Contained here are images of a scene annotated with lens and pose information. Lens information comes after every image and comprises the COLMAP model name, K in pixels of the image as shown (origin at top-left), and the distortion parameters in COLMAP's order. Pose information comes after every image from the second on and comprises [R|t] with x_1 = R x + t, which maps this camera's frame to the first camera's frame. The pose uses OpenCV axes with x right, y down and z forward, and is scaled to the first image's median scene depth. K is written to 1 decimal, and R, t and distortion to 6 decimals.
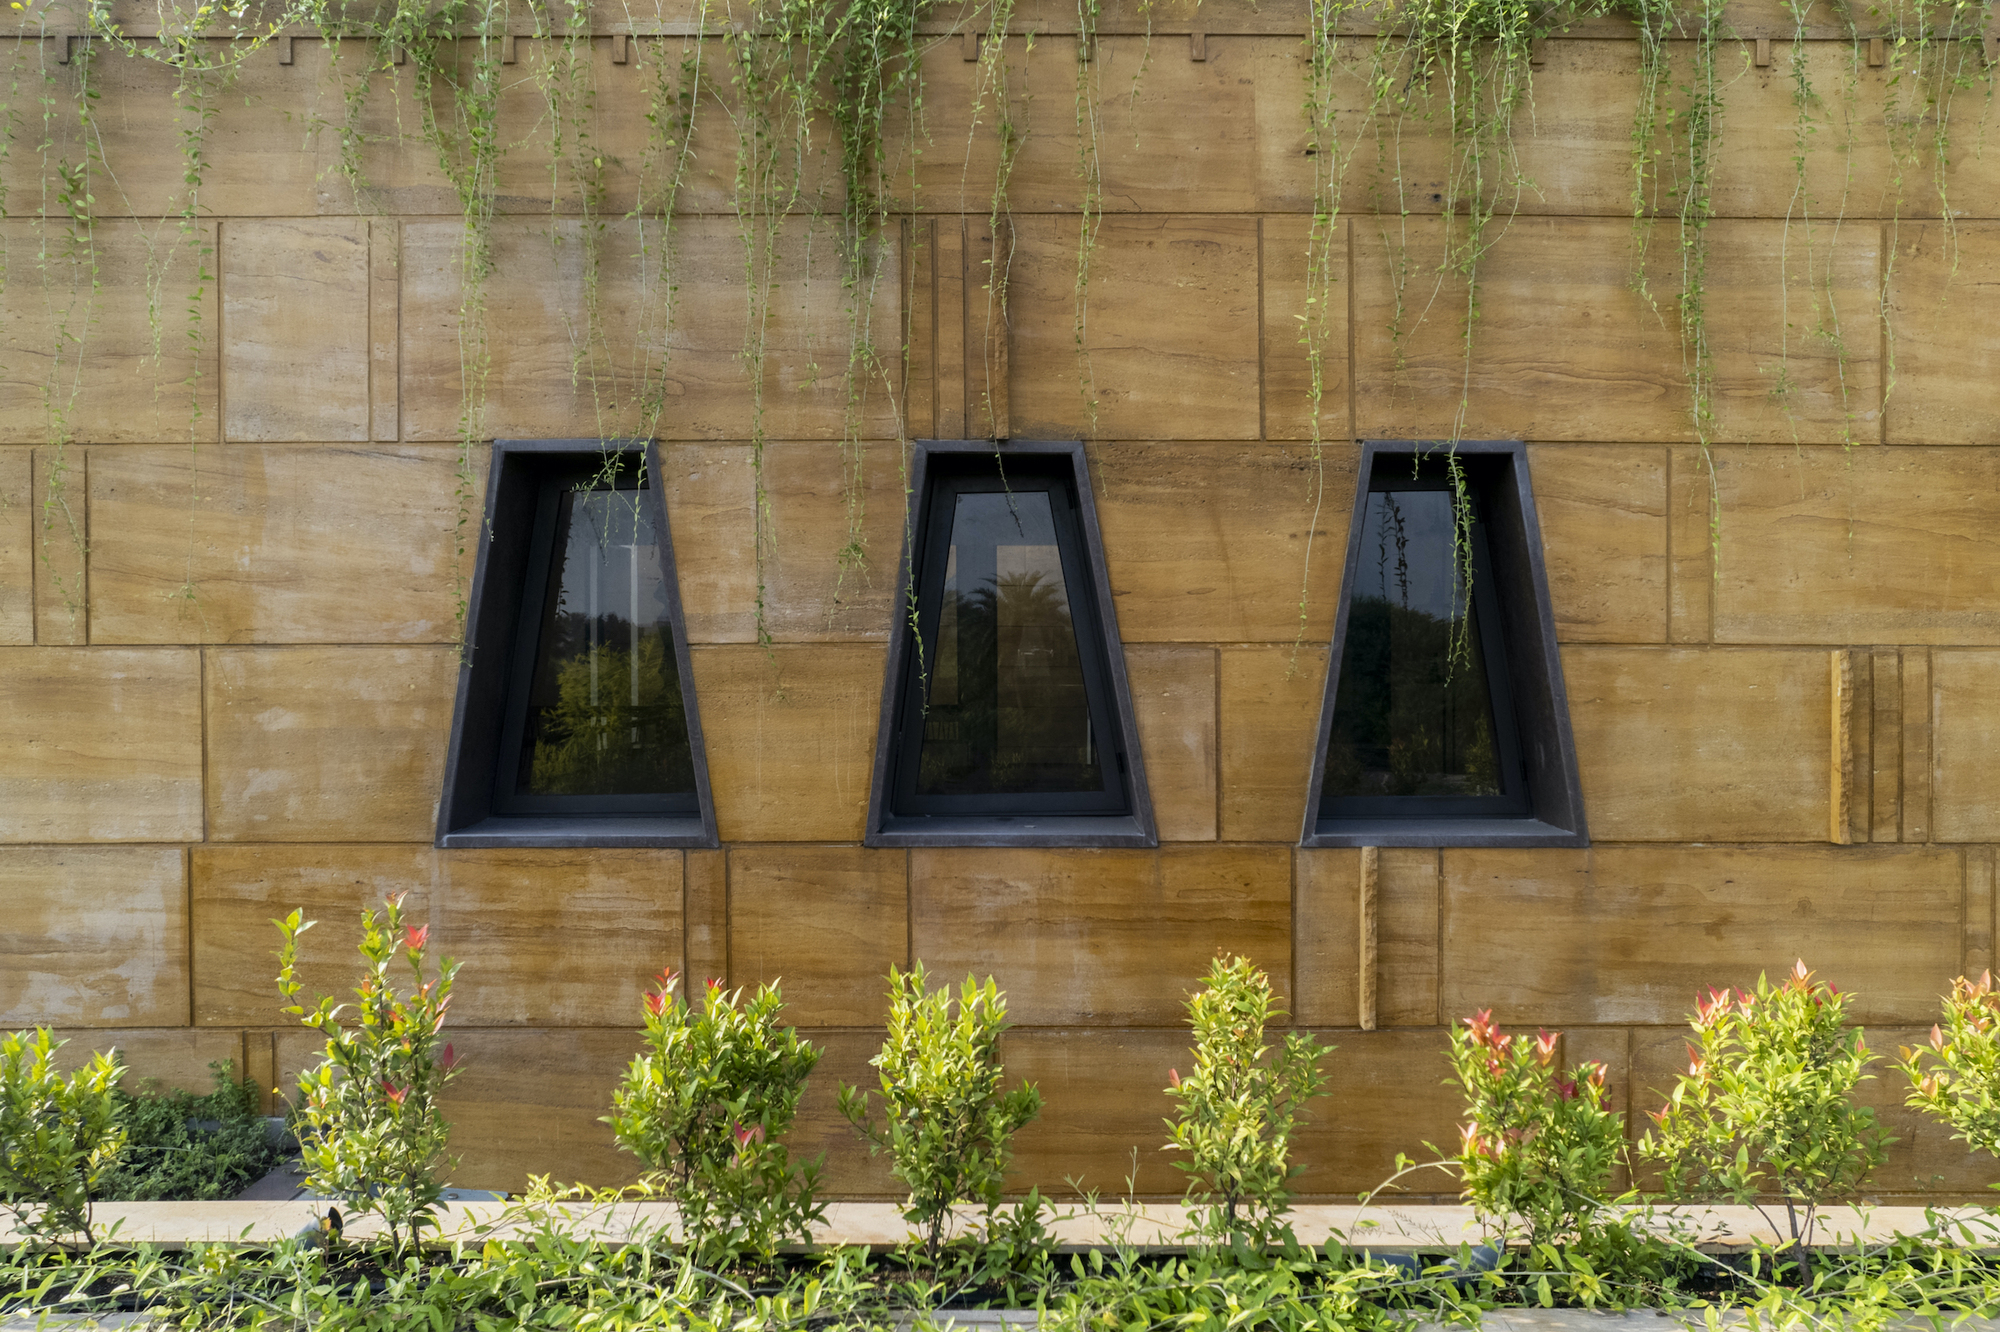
lens RADIAL K [[1276.5, 0, 1000.0], [0, 1276.5, 666.0], [0, 0, 1]] dist [-0.036218, 0.001822]
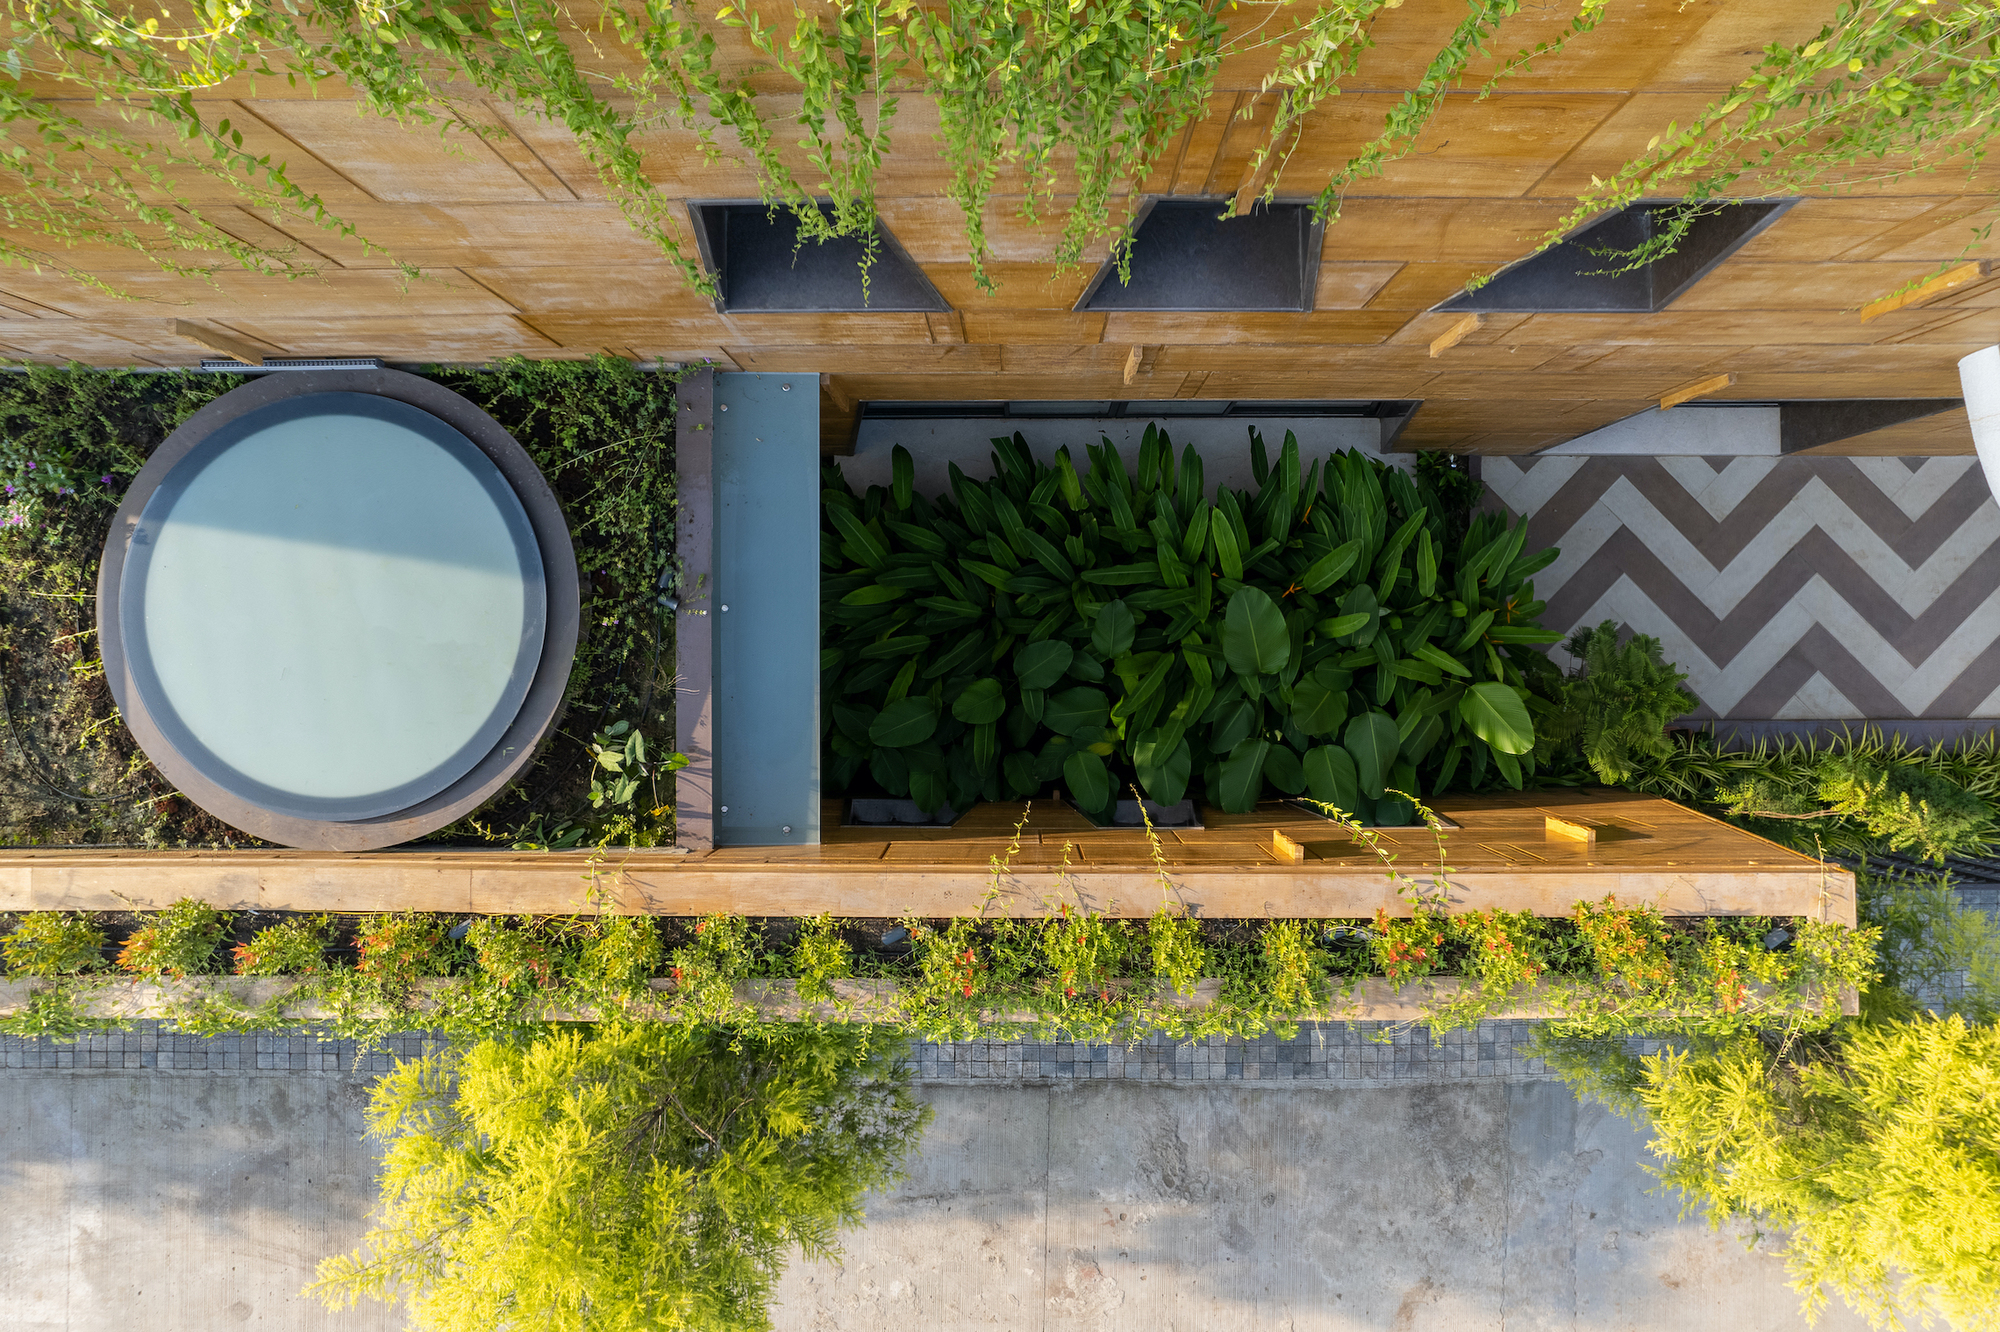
lens RADIAL K [[1276.5, 0, 1000.0], [0, 1276.5, 666.0], [0, 0, 1]] dist [-0.036218, 0.001822]
pose [[0.999857, -0.012587, -0.011312, -0.166108], [0.011332, 0.001514, 0.999935, -1.090910], [-0.012569, -0.999920, 0.001657, 0.659820]]
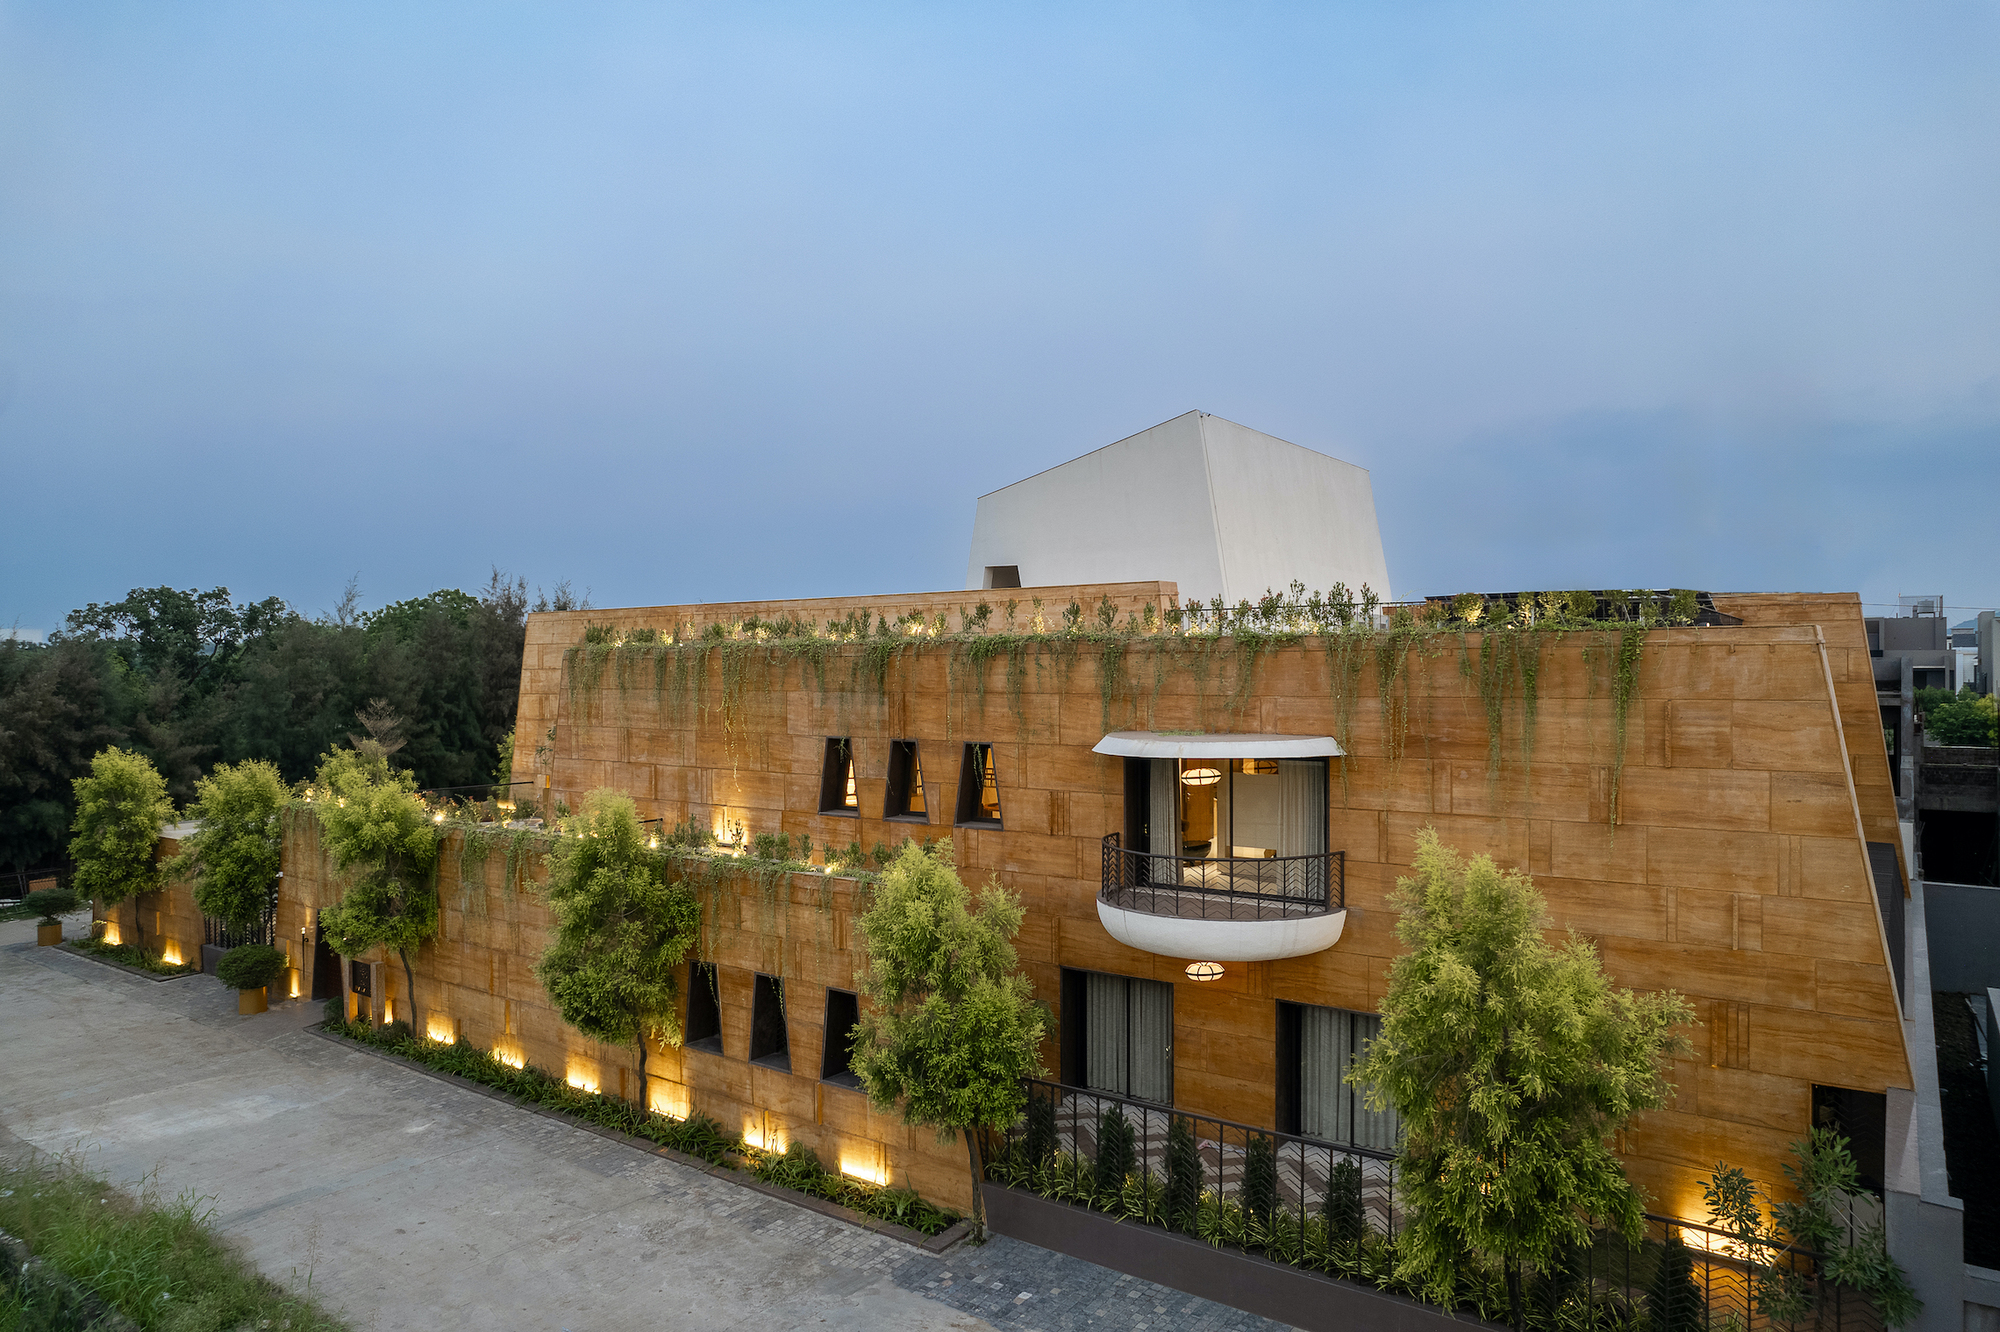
lens RADIAL K [[1276.5, 0, 1000.0], [0, 1276.5, 666.0], [0, 0, 1]] dist [-0.036218, 0.001822]
pose [[0.820307, -0.003874, -0.571910, 3.098115], [-0.004448, 0.999904, -0.013153, -0.393047], [0.571906, 0.013334, 0.820211, -2.799436]]
